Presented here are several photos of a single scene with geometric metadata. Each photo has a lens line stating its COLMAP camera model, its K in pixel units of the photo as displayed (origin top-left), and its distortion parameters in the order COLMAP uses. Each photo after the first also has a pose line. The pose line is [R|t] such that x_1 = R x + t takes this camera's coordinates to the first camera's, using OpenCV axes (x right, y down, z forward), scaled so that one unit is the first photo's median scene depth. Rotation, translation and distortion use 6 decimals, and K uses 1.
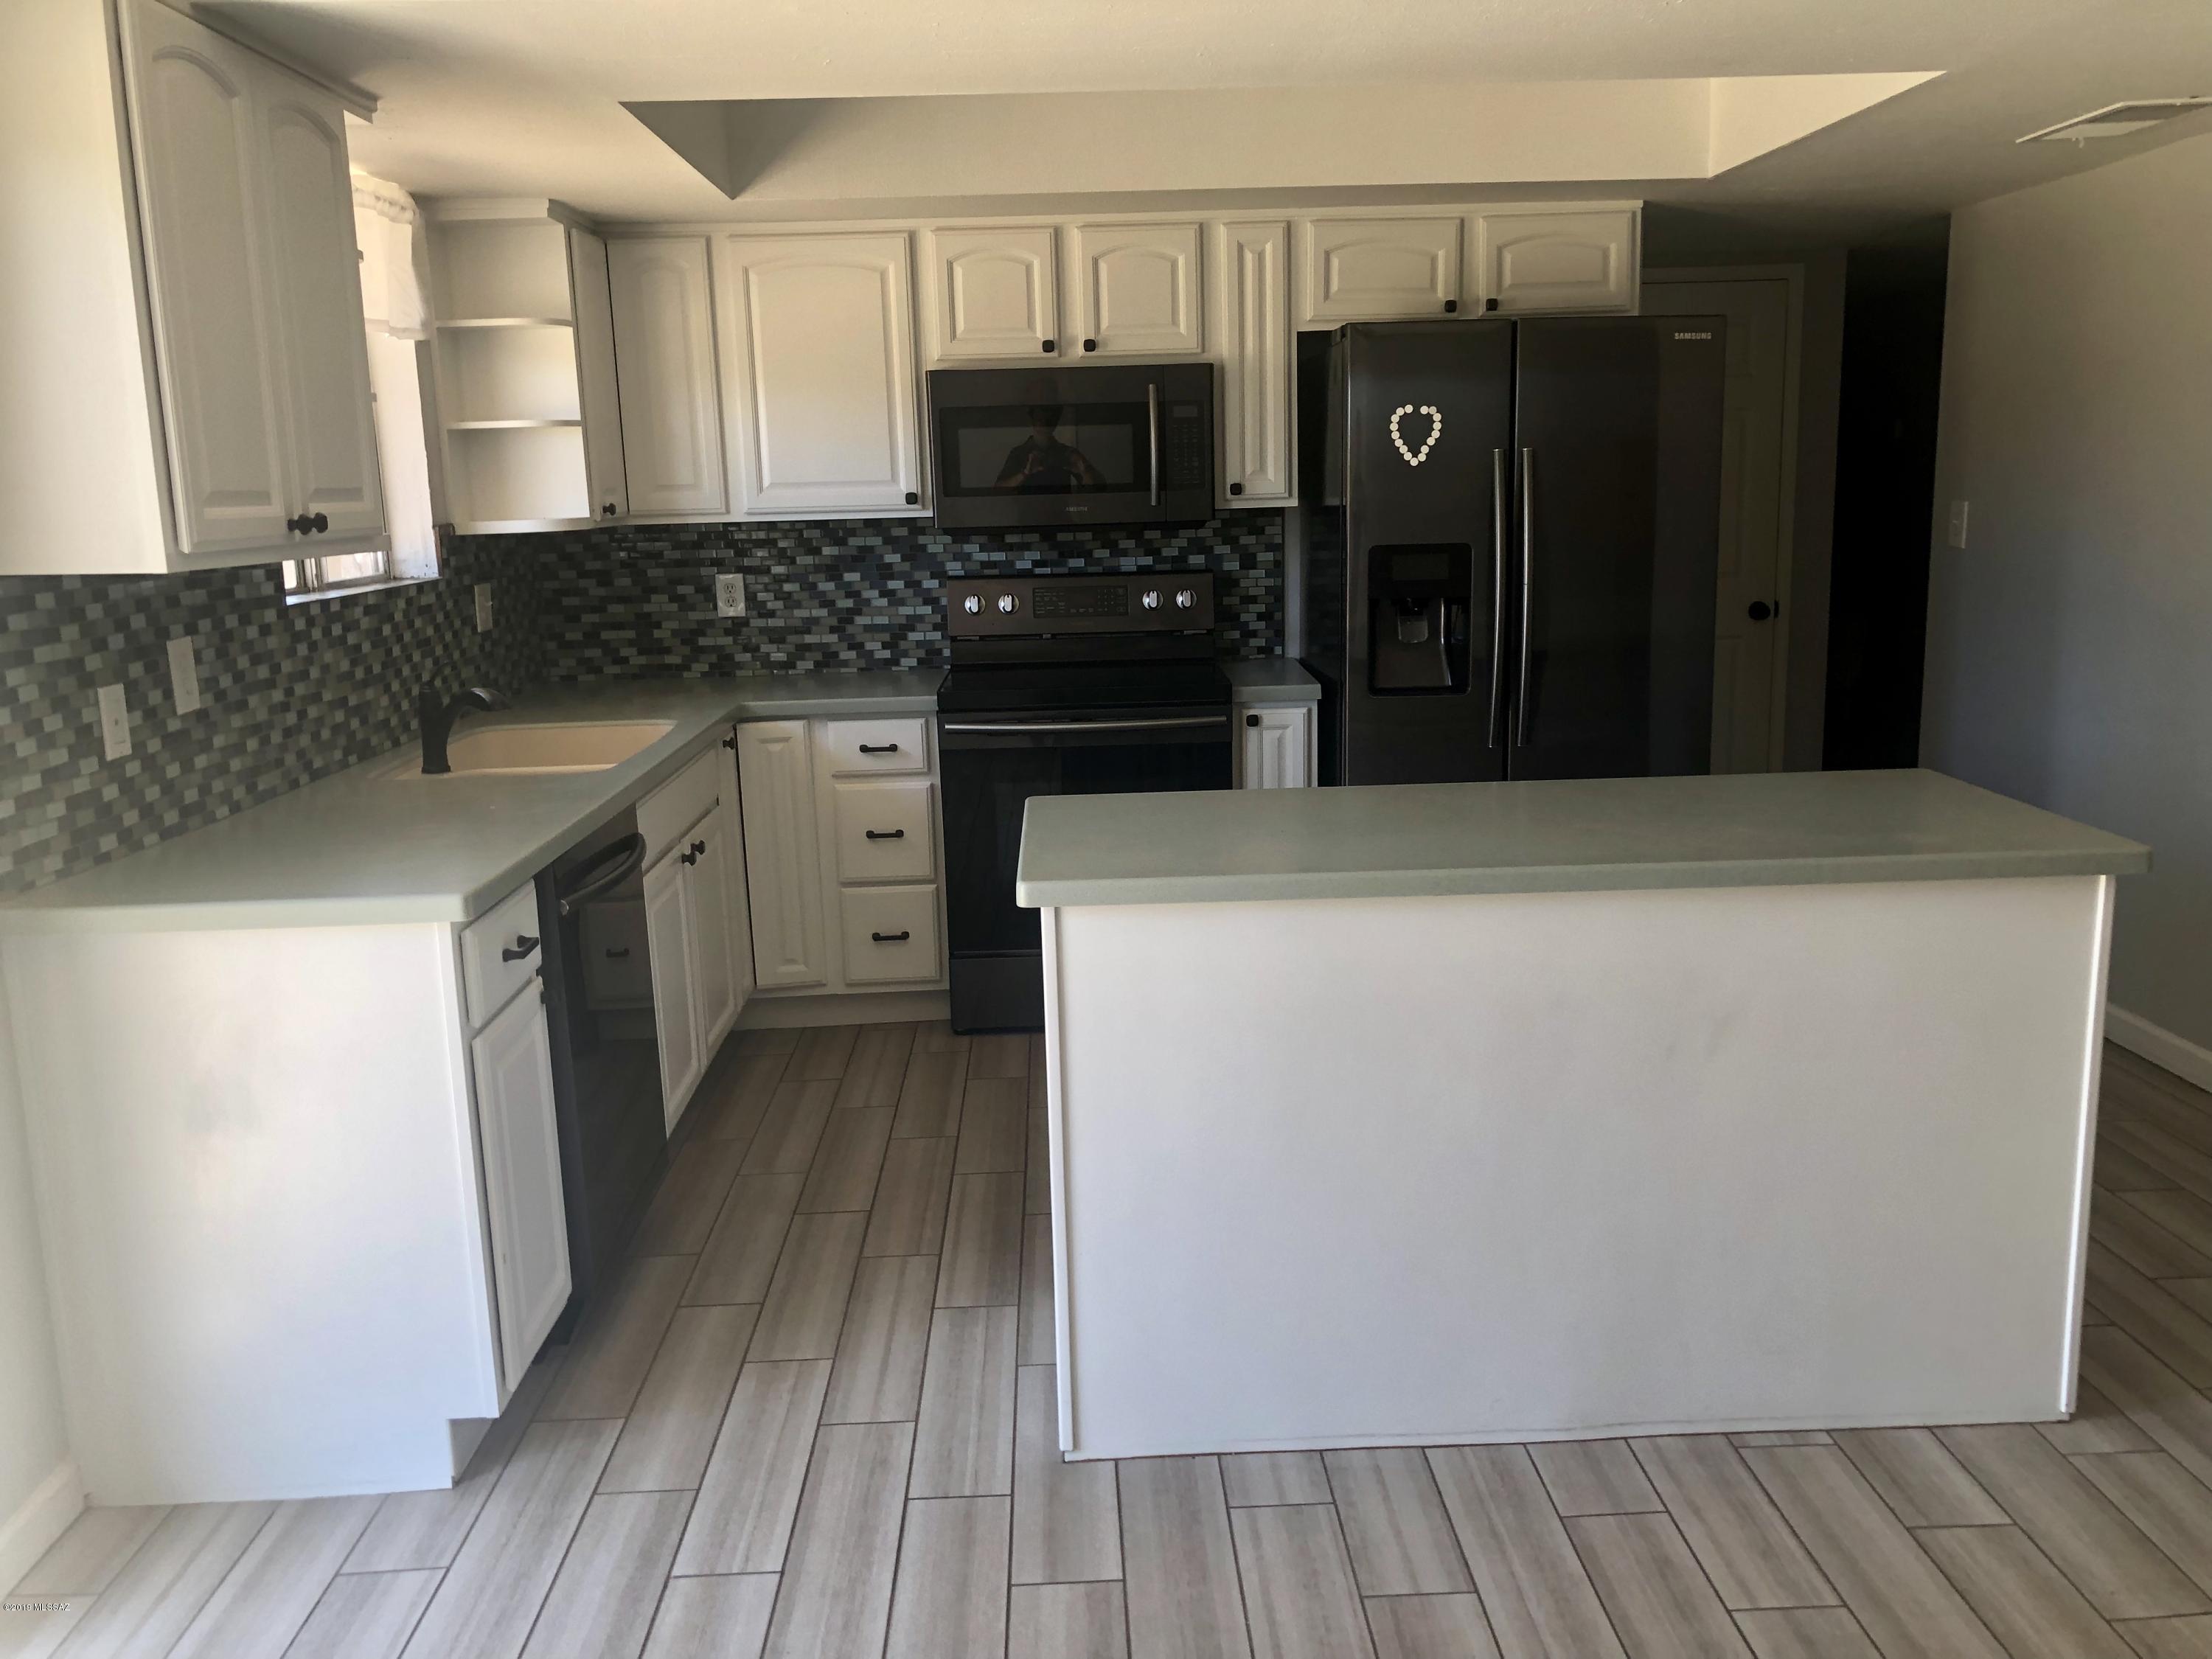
lens RADIAL K [[1848.1, 0, 1109.3], [0, 1848.1, 825.3], [0, 0, 1]] dist [0.037998, -0.032266]
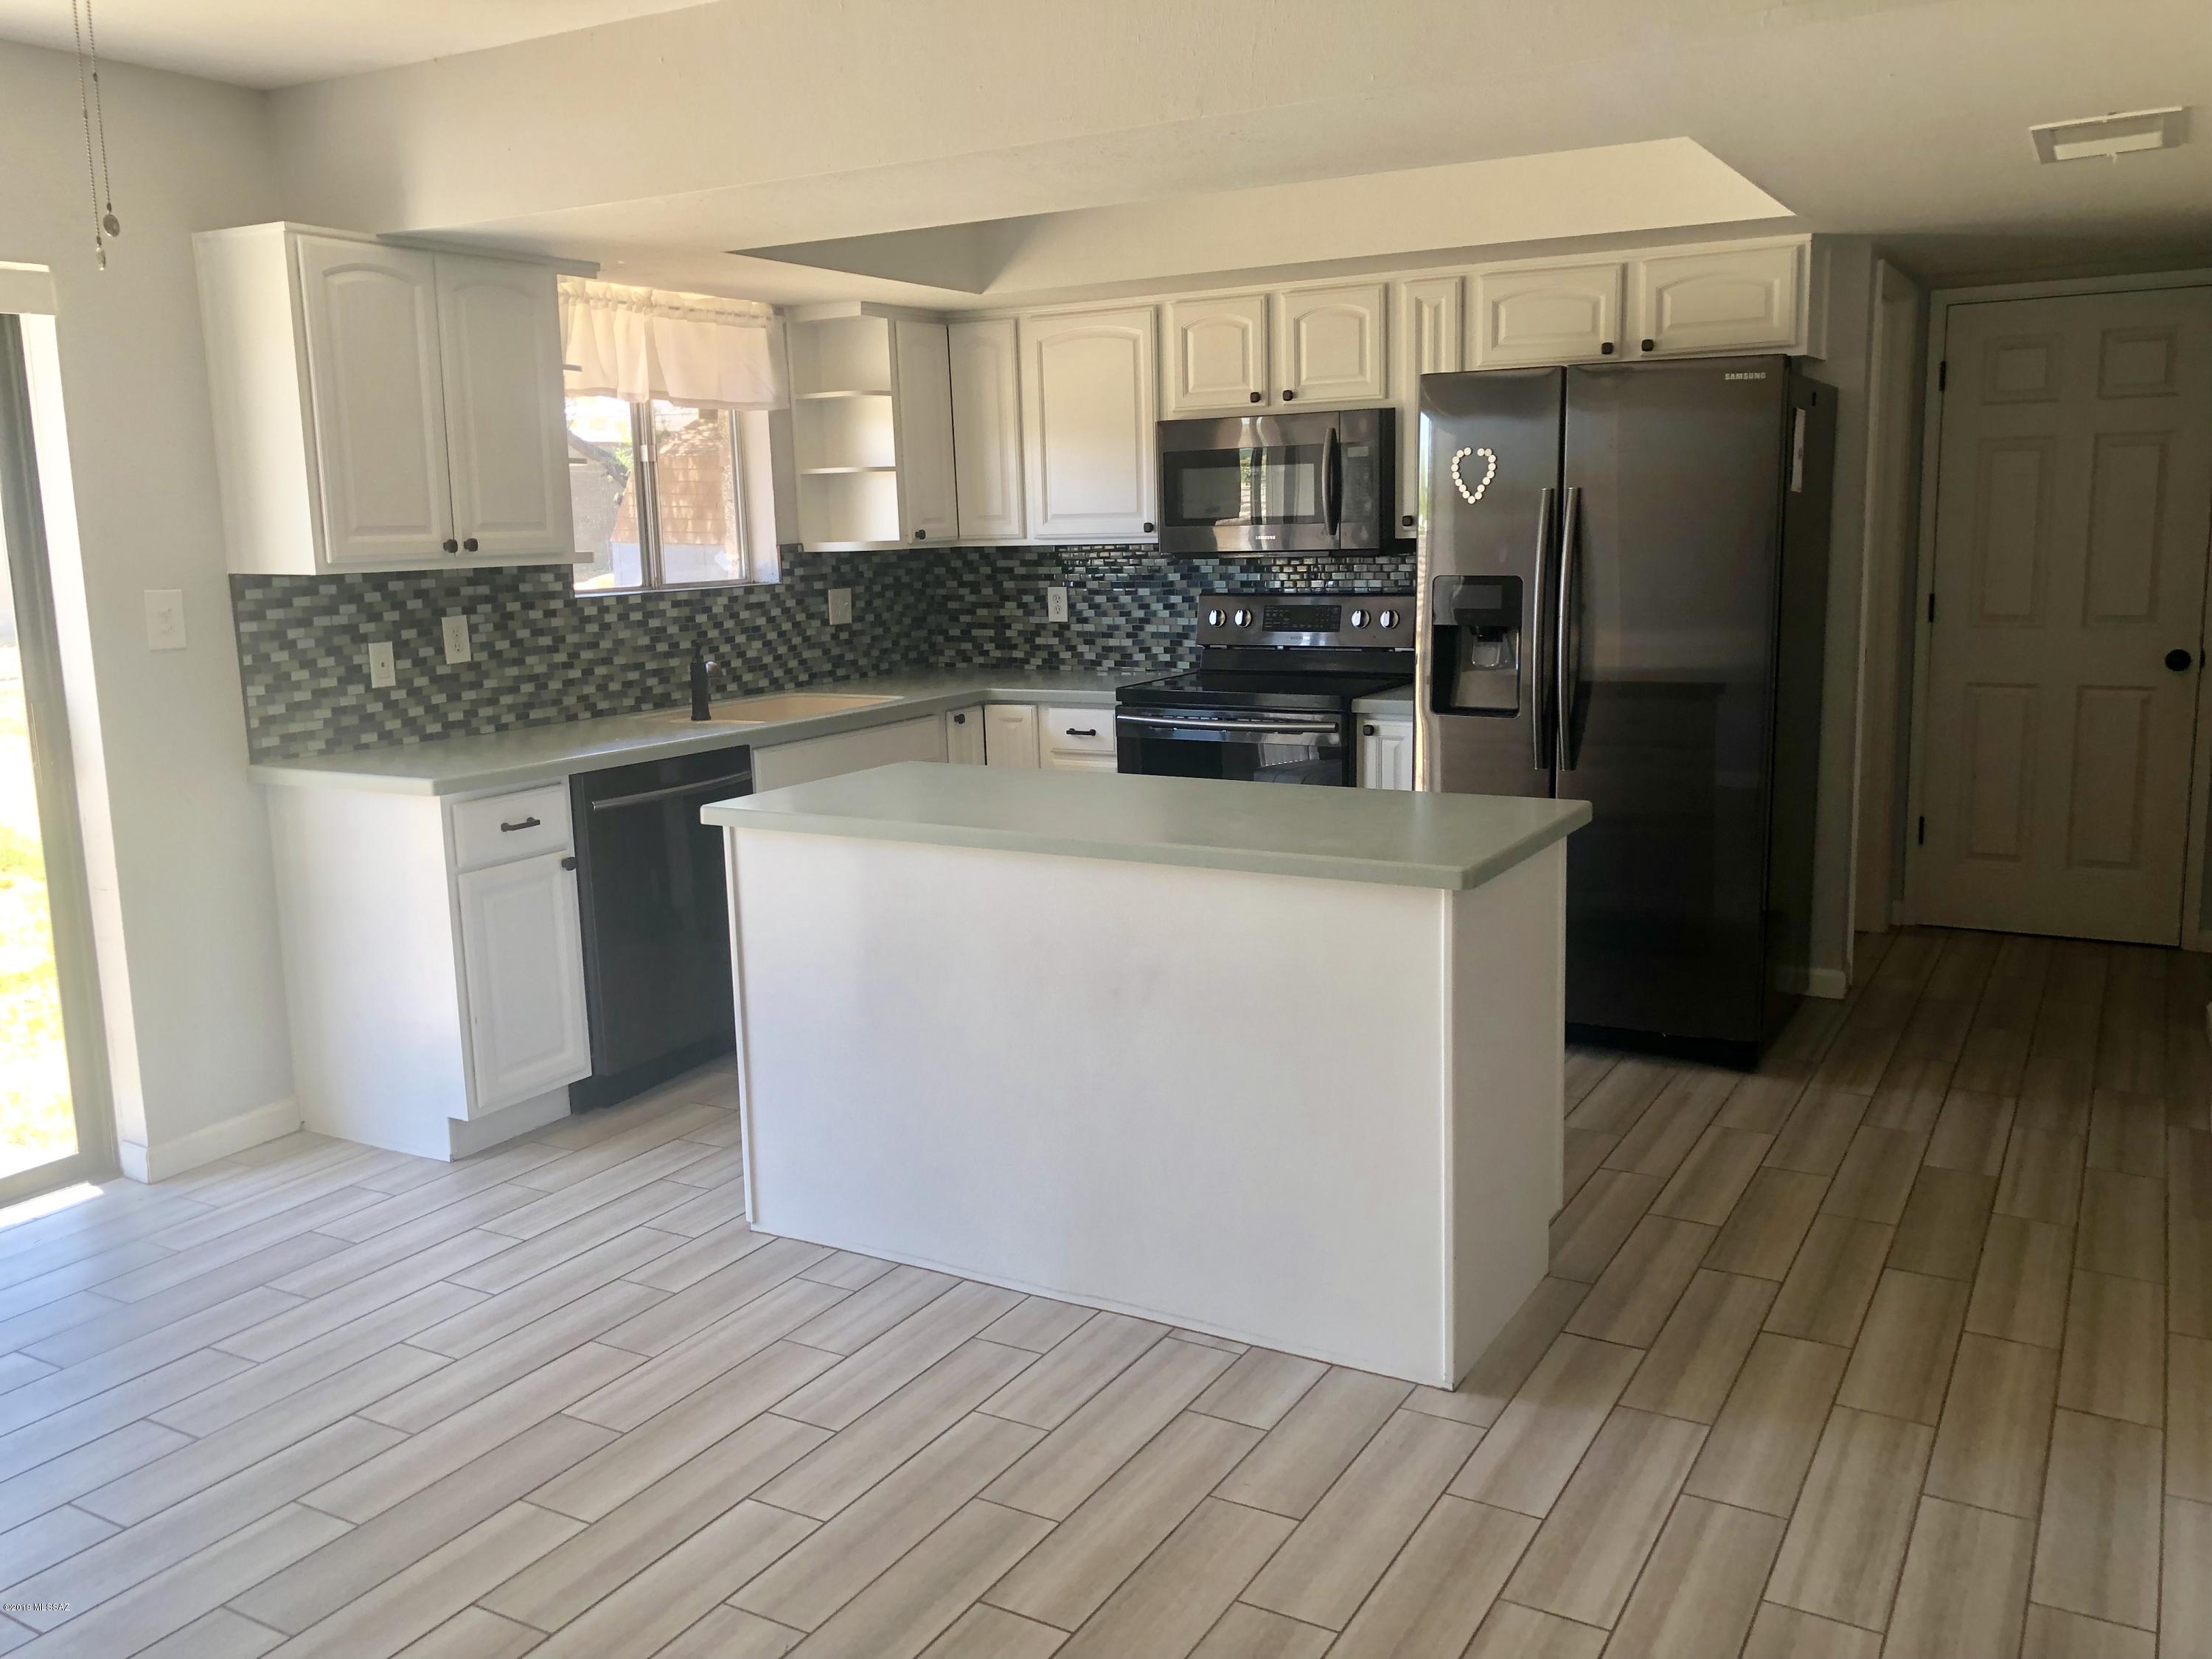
lens RADIAL K [[1848.1, 0, 1102.3], [0, 1848.1, 830.8], [0, 0, 1]] dist [0.037998, -0.032266]
pose [[0.842552, 0.097993, -0.529626, 0.545871], [-0.099480, 0.994705, 0.025786, -0.009576], [0.529349, 0.030961, 0.847839, -0.026464]]
